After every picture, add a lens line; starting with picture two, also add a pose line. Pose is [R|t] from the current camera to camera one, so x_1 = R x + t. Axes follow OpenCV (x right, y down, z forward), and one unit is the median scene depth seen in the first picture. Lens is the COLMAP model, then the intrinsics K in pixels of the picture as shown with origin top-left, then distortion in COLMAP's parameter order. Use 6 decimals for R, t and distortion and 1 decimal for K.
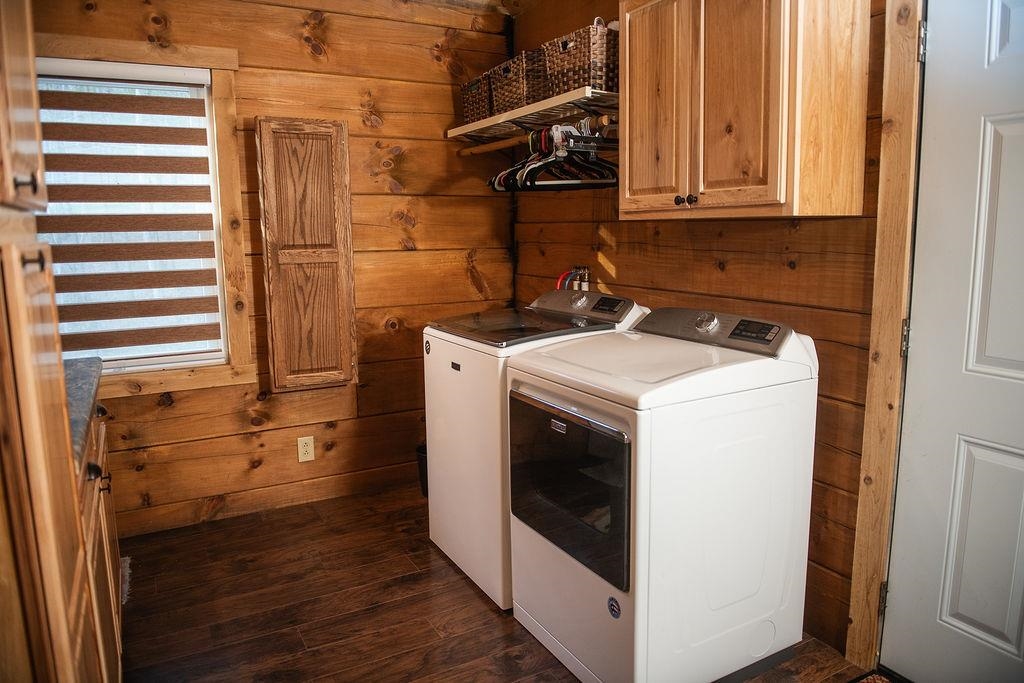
lens RADIAL K [[696.1, 0, 511.0], [0, 696.1, 338.1], [0, 0, 1]] dist [-0.045781, -0.008510]
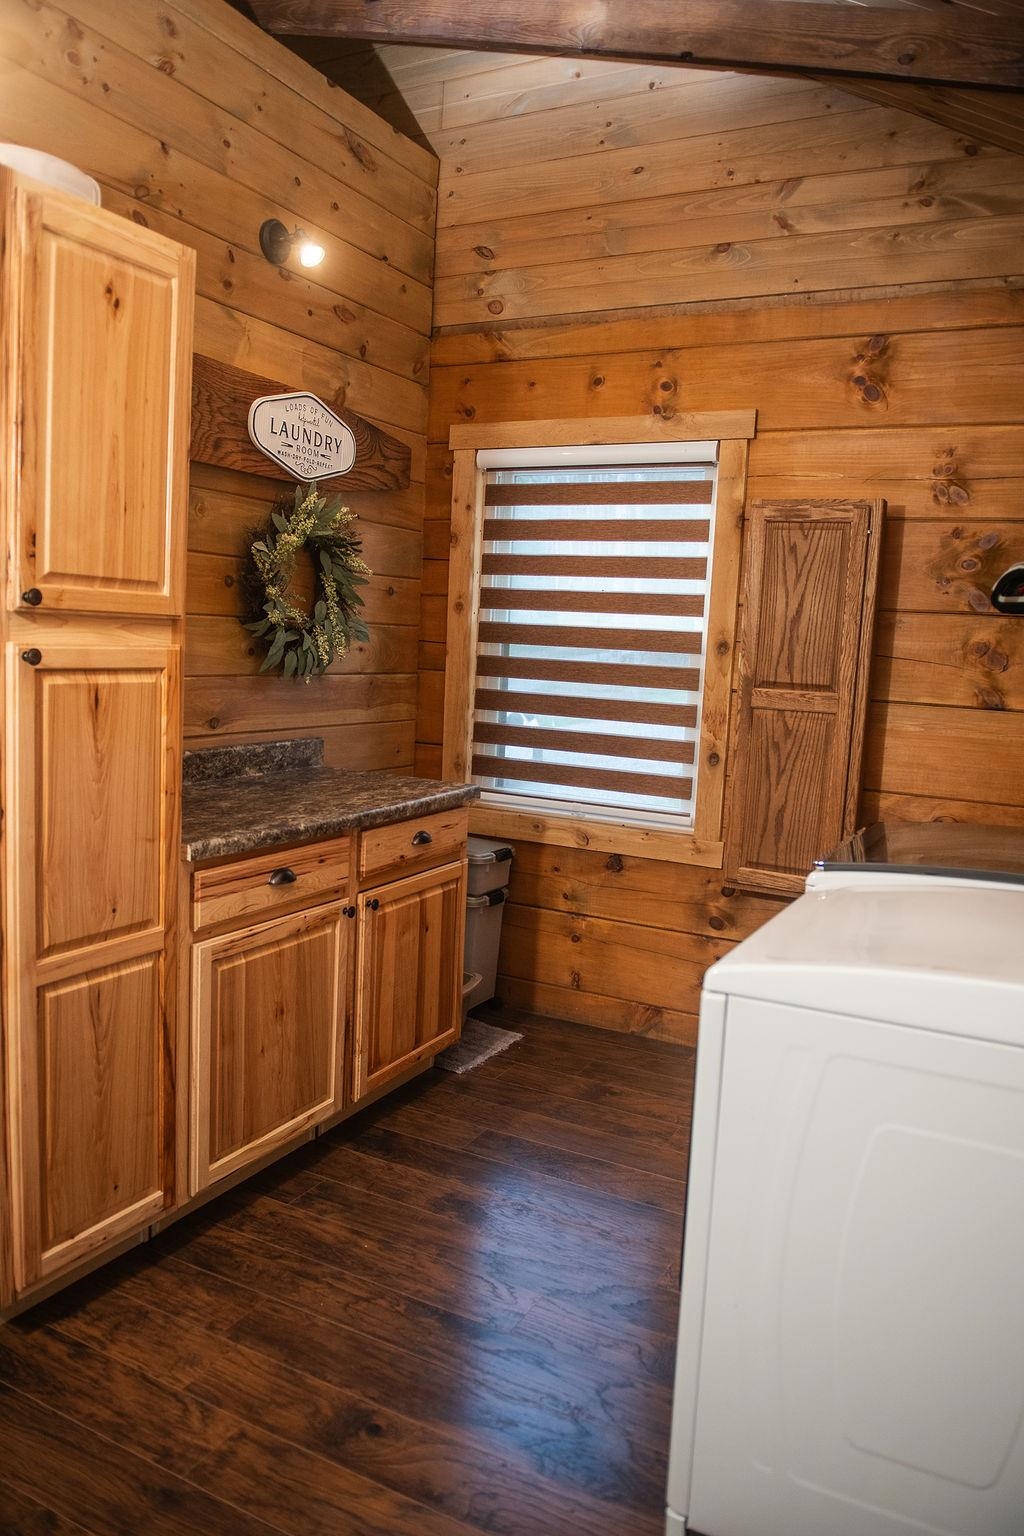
lens RADIAL K [[1098.3, 0, 512.0], [0, 1098.3, 768.0], [0, 0, 1]] dist [-0.046246, -0.005583]
pose [[0.549259, 0.136733, -0.824390, 0.447002], [-0.183554, 0.982171, 0.040607, -0.045951], [0.815244, 0.129016, 0.564564, 0.178509]]
